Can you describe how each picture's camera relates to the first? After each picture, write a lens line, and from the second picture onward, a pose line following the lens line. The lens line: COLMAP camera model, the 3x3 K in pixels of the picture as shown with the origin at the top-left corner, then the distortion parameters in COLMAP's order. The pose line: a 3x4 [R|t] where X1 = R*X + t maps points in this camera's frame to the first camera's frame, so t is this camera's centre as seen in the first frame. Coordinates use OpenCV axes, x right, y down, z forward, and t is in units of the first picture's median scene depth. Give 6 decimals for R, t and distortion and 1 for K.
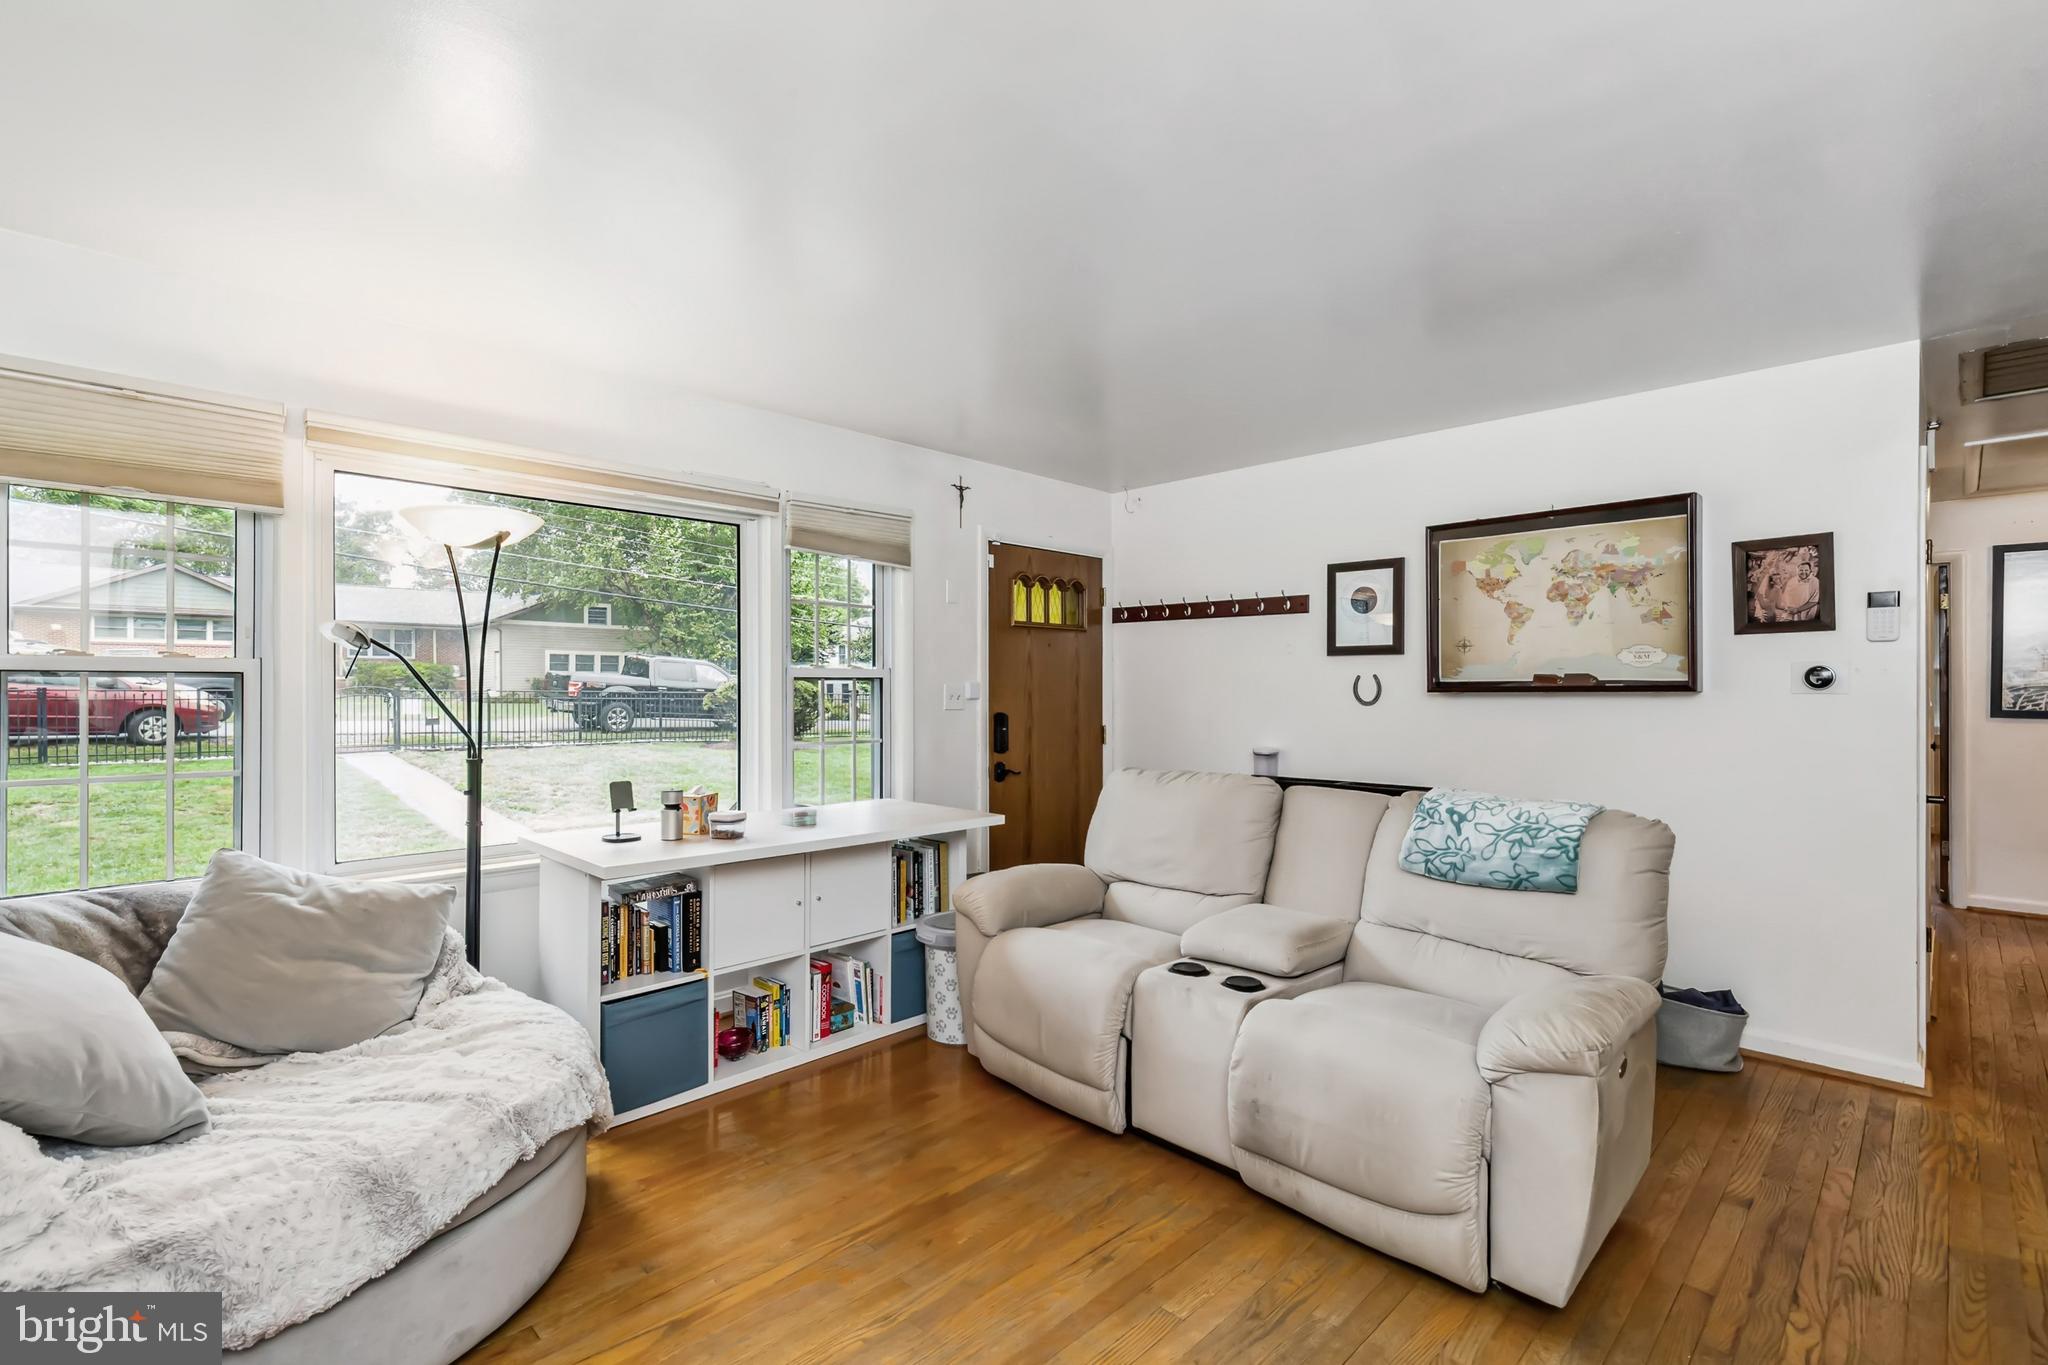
lens RADIAL K [[939.0, 0, 1024.1], [0, 939.0, 692.0], [0, 0, 1]] dist [0.011720, -0.005528]
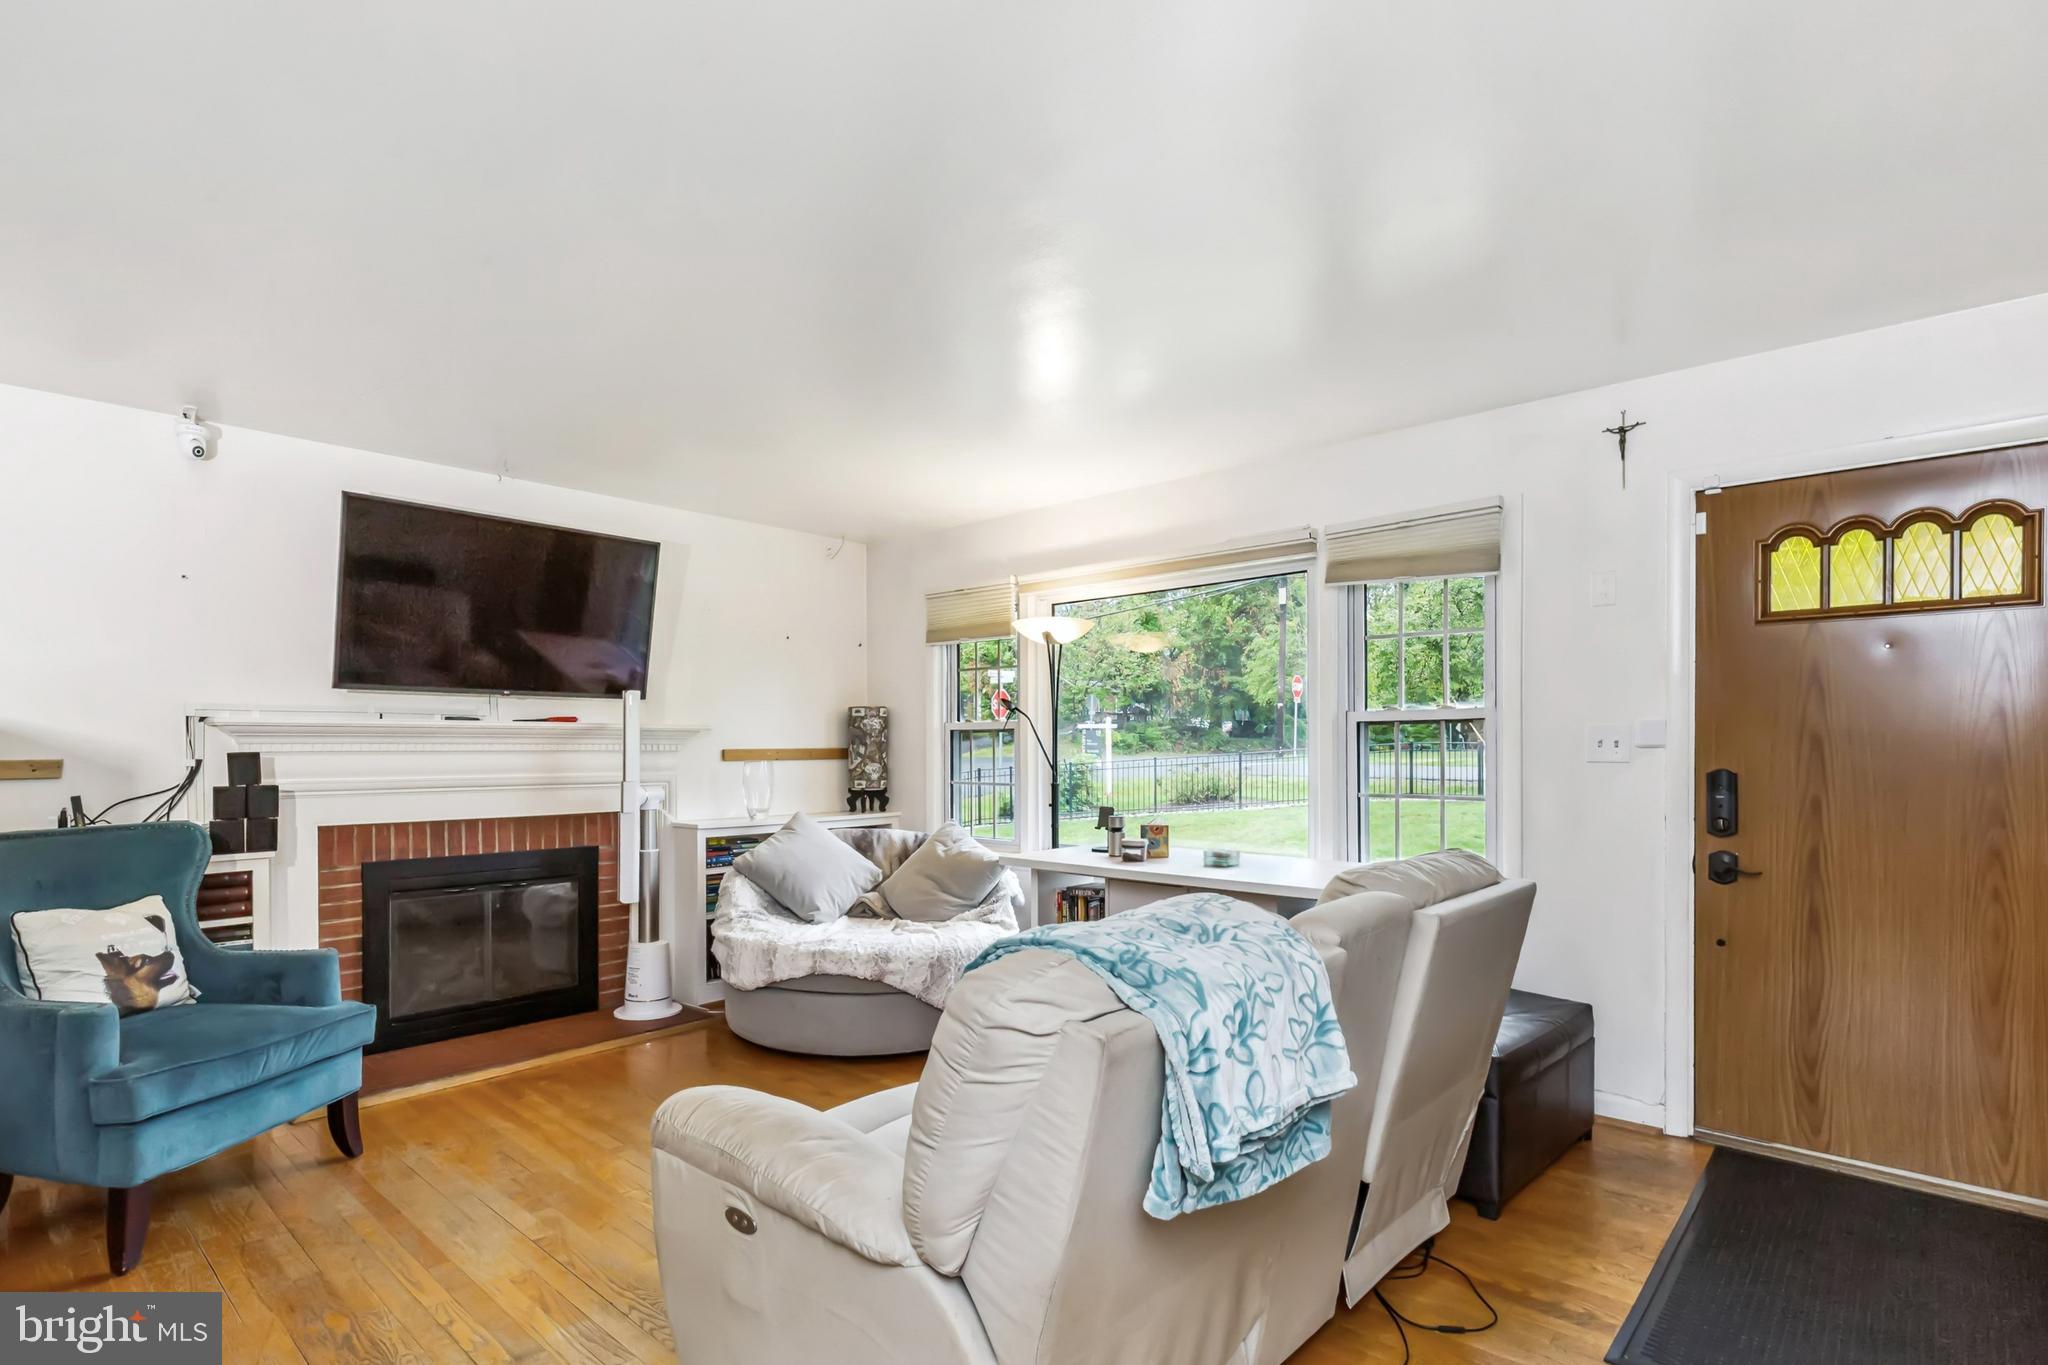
lens RADIAL K [[979.6, 0, 1026.6], [0, 979.6, 734.3], [0, 0, 1]] dist [0.001664, 0.000151]
pose [[0.029975, -0.007880, -0.999520, 0.600206], [0.000026, 0.999969, -0.007882, 0.004273], [0.999551, 0.000210, 0.029975, 0.545953]]
